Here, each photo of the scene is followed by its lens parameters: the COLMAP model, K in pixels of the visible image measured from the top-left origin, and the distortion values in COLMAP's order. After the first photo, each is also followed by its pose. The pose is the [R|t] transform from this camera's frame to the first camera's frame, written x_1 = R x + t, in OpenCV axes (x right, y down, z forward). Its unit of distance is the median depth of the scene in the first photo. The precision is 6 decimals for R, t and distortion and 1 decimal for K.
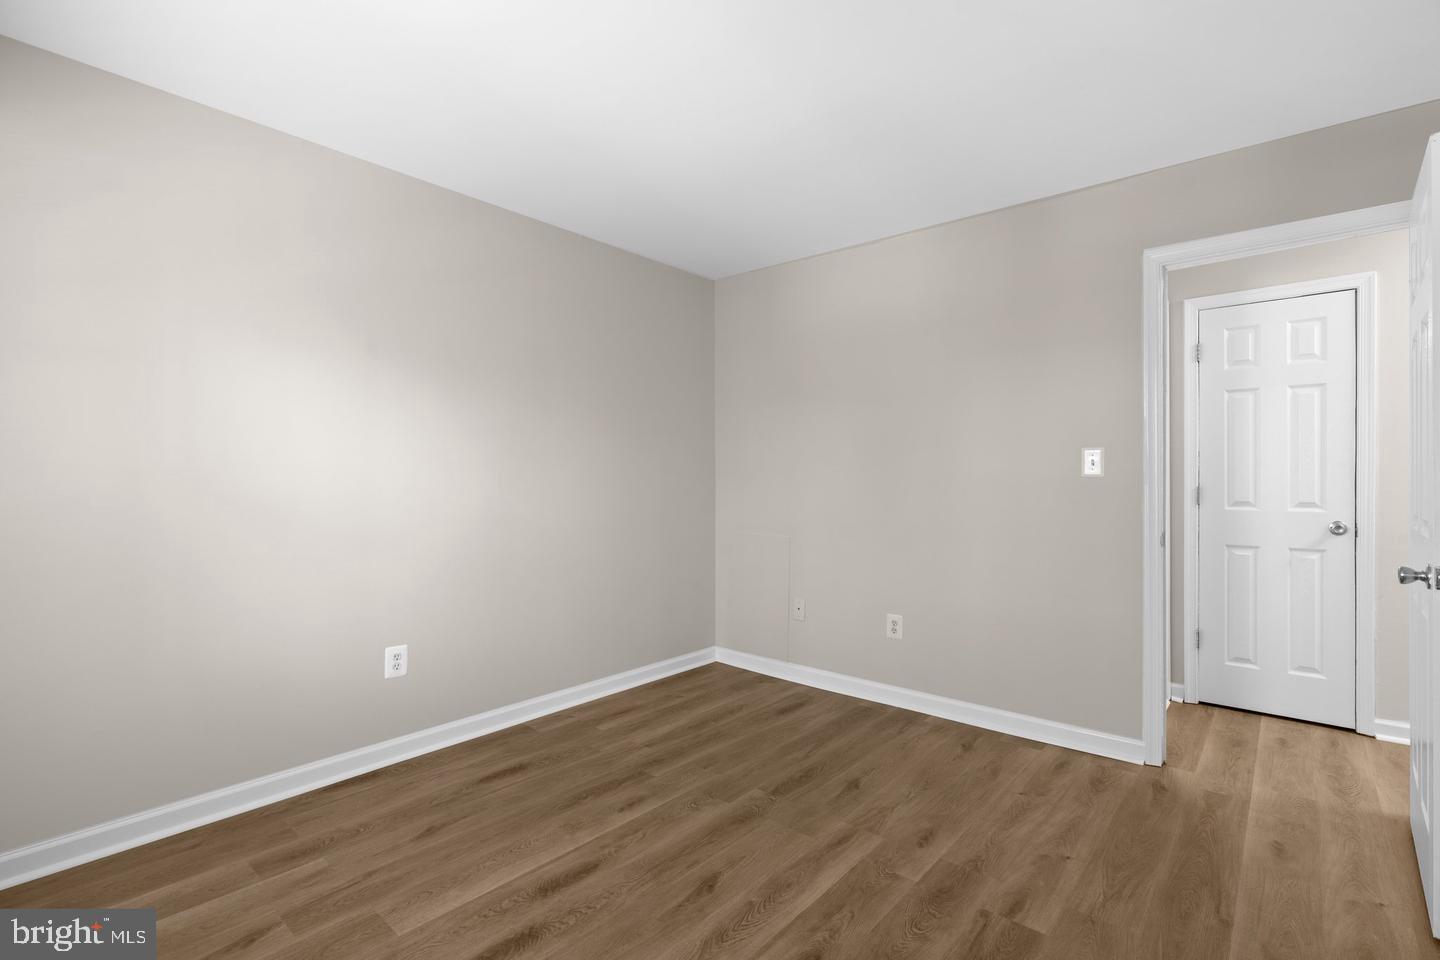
lens RADIAL K [[667.4, 0, 759.9], [0, 667.4, 478.7], [0, 0, 1]] dist [-0.000934, -0.000098]
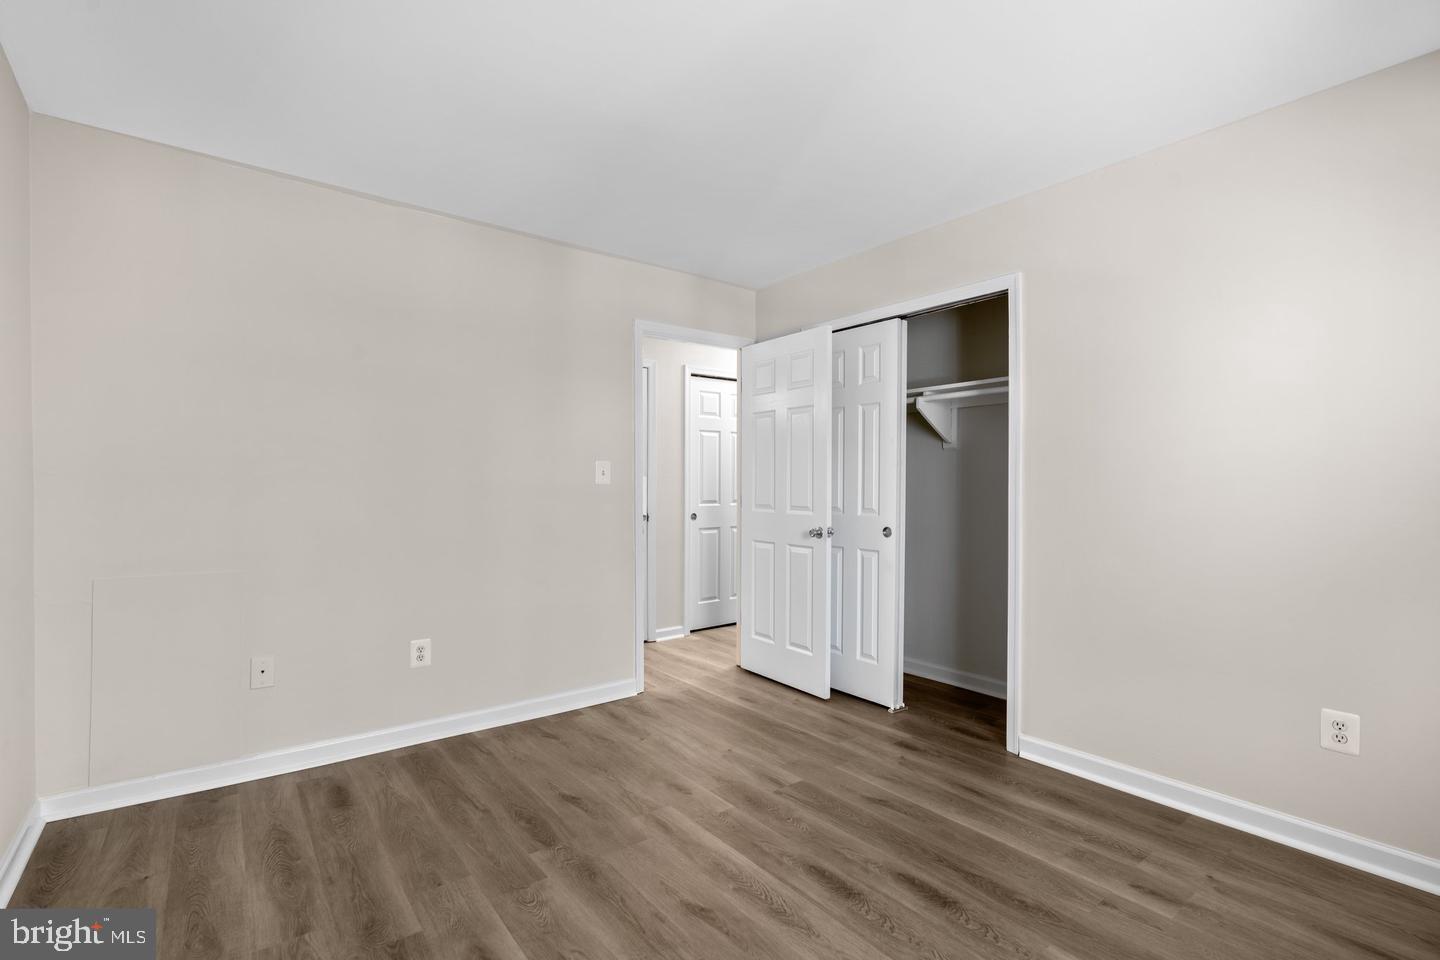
lens RADIAL K [[654.0, 0, 707.9], [0, 654.0, 489.2], [0, 0, 1]] dist [-0.016255, 0.010596]
pose [[0.232743, -0.004708, 0.972527, -0.768845], [-0.000406, 0.999988, 0.004938, 0.001445], [-0.972538, -0.001544, 0.232738, 0.609336]]
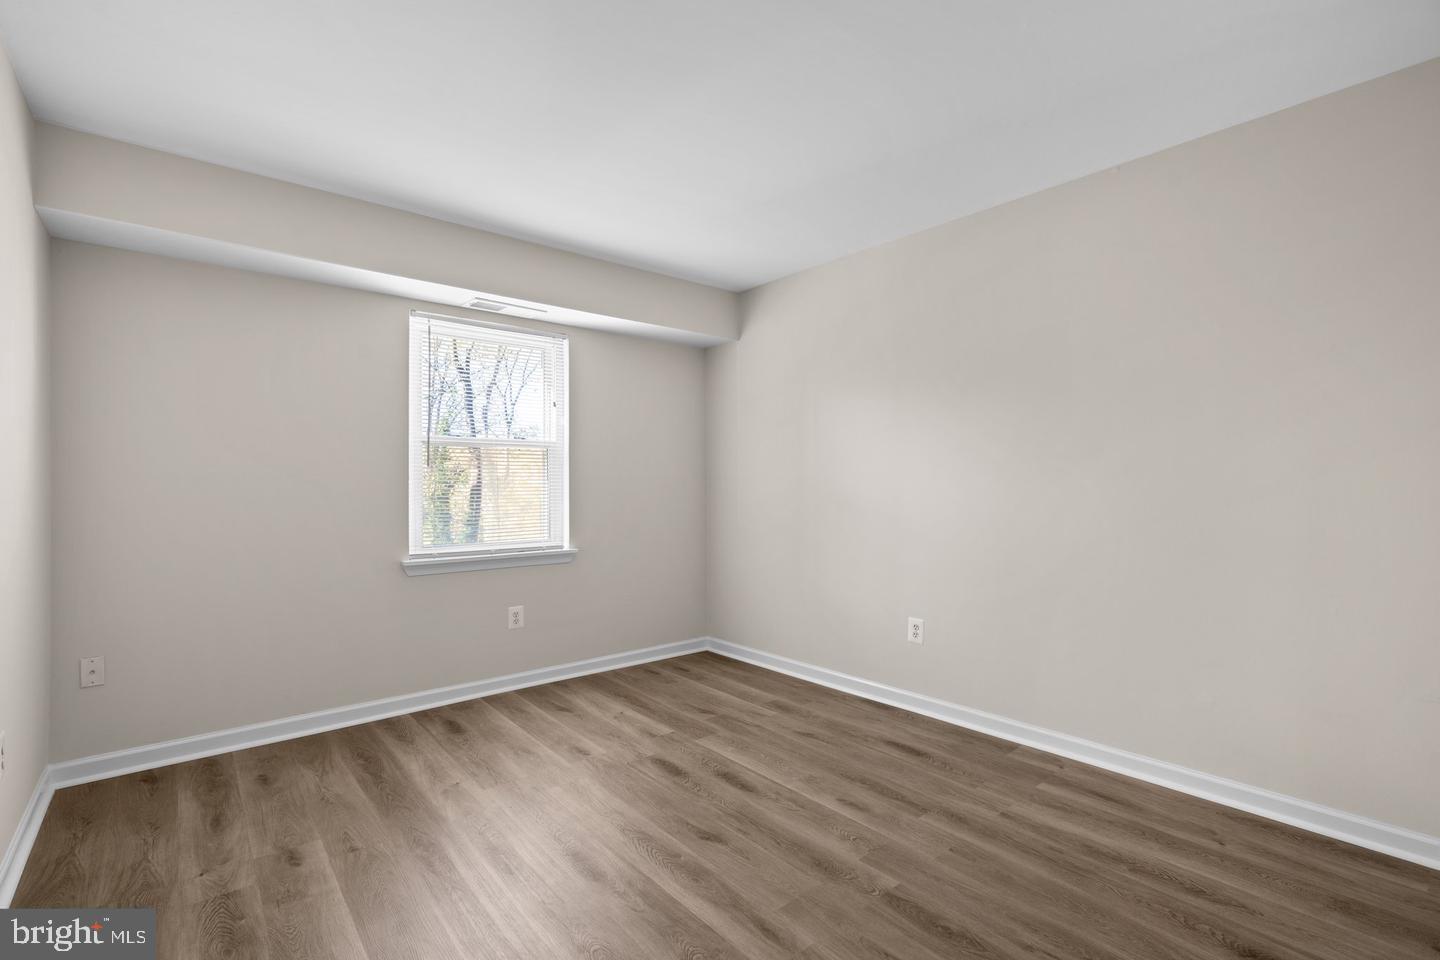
lens RADIAL K [[662.1, 0, 701.3], [0, 662.1, 480.8], [0, 0, 1]] dist [-0.000937, 0.000476]
pose [[-0.207761, -0.003642, -0.978173, 0.816410], [0.000635, 0.999992, -0.003858, 0.002356], [0.978179, -0.001423, -0.207758, 0.962702]]
